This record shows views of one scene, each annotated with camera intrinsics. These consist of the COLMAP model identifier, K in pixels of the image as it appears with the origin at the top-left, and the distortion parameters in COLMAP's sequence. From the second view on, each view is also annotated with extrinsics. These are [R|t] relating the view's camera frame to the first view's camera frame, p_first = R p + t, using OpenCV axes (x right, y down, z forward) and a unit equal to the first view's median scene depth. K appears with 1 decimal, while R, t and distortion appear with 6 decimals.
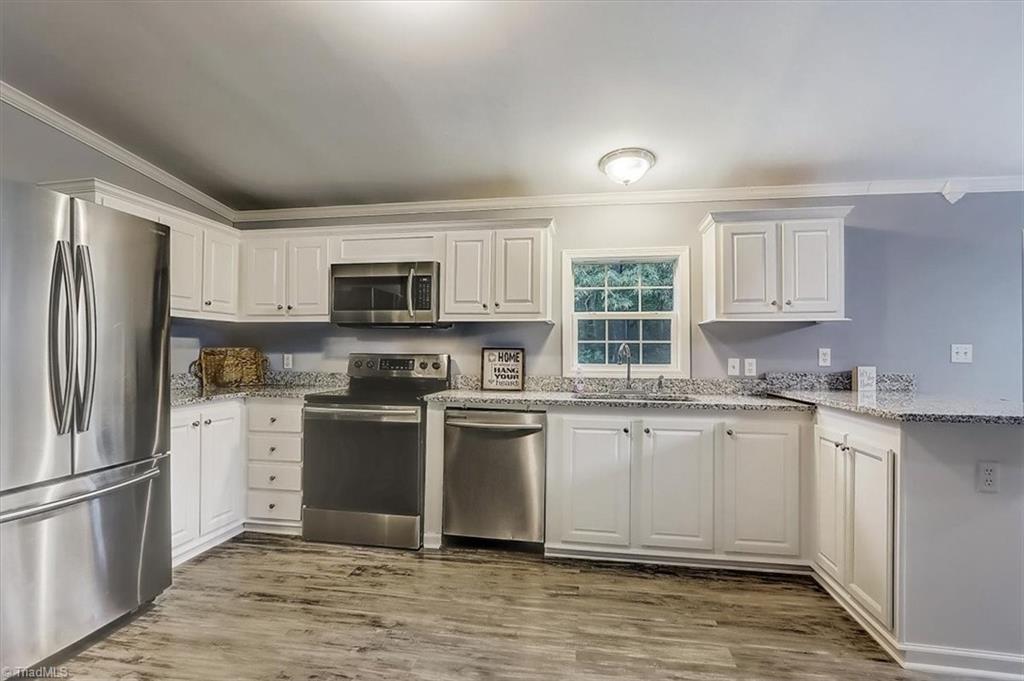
lens RADIAL K [[471.1, 0, 506.4], [0, 471.1, 349.6], [0, 0, 1]] dist [-0.022661, 0.000912]
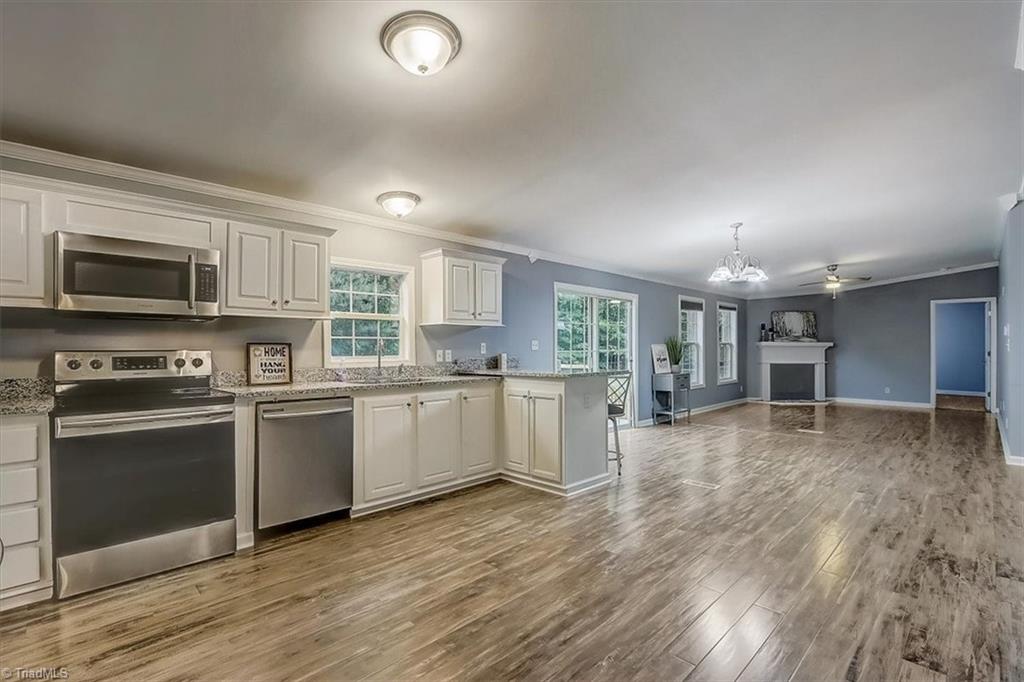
lens RADIAL K [[471.1, 0, 506.4], [0, 471.1, 350.1], [0, 0, 1]] dist [-0.022661, 0.000912]
pose [[0.585283, -0.014252, 0.810704, -0.577324], [0.001797, 0.999866, 0.016280, -0.003813], [-0.810827, -0.008071, 0.585230, -0.007134]]
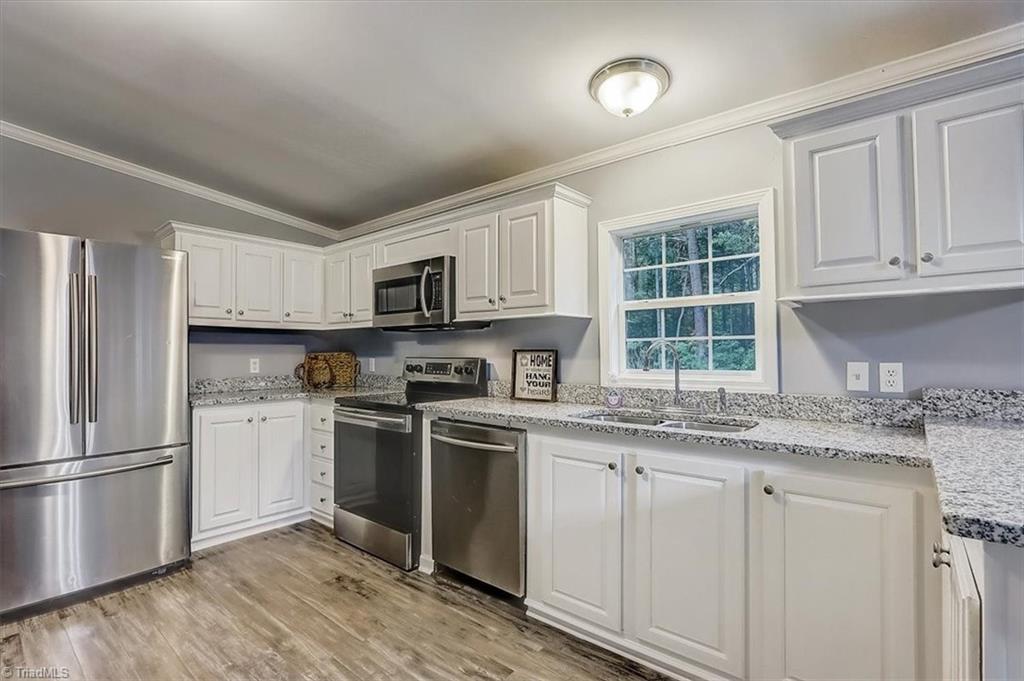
lens RADIAL K [[471.8, 0, 511.6], [0, 471.8, 348.4], [0, 0, 1]] dist [-0.020302, -0.000134]
pose [[0.865190, -0.015601, -0.501202, 0.413693], [0.013489, 0.999878, -0.007839, 0.000353], [0.501264, 0.000022, 0.865295, 0.277753]]
